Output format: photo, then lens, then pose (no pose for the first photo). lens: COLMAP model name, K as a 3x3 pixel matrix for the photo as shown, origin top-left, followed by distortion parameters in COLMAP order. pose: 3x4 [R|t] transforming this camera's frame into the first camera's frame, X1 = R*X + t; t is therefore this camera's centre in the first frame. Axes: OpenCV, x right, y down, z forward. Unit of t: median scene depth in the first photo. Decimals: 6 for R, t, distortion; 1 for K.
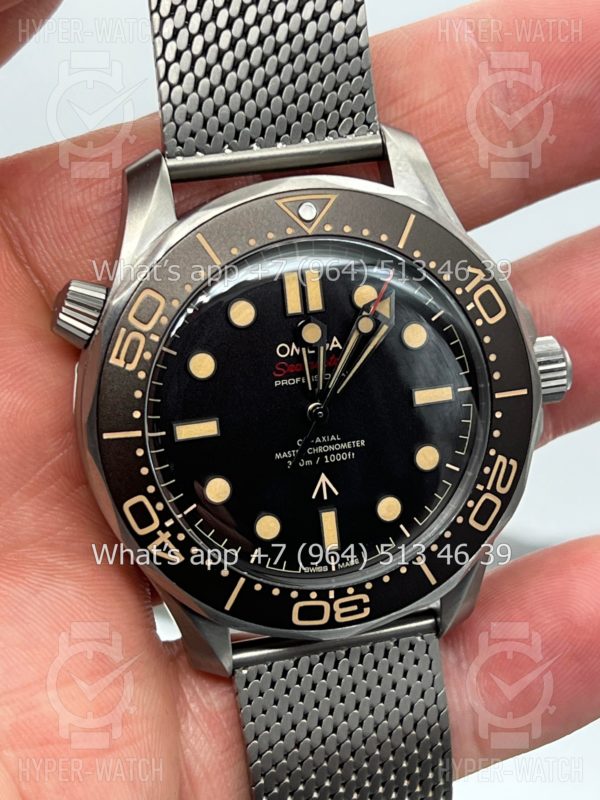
lens RADIAL K [[1906.7, 0, 300.0], [0, 1906.7, 400.0], [0, 0, 1]] dist [0.244426, -0.075157]
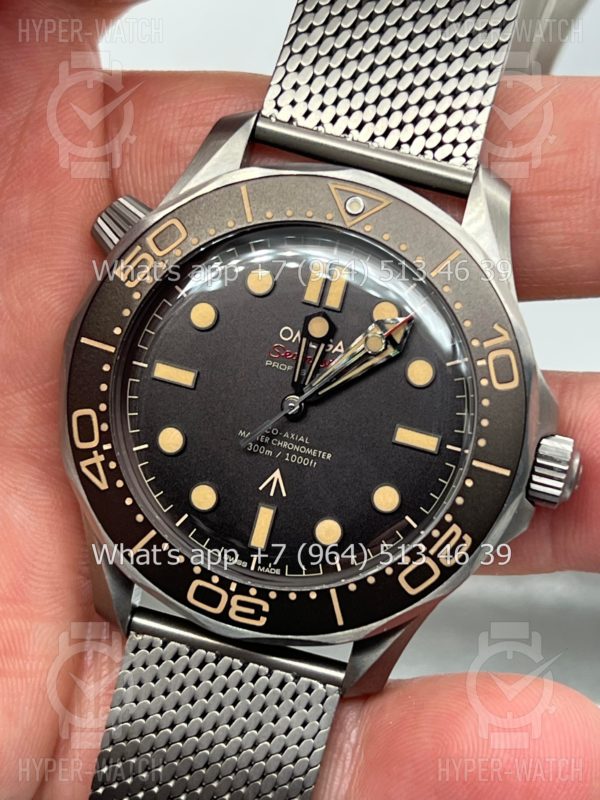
lens RADIAL K [[1906.7, 0, 300.0], [0, 1906.7, 400.0], [0, 0, 1]] dist [0.244426, -0.075157]
pose [[0.880791, 0.361695, -0.305588, 0.304505], [-0.399664, 0.913972, -0.070167, 0.069966], [0.253920, 0.183935, 0.949575, 0.082103]]
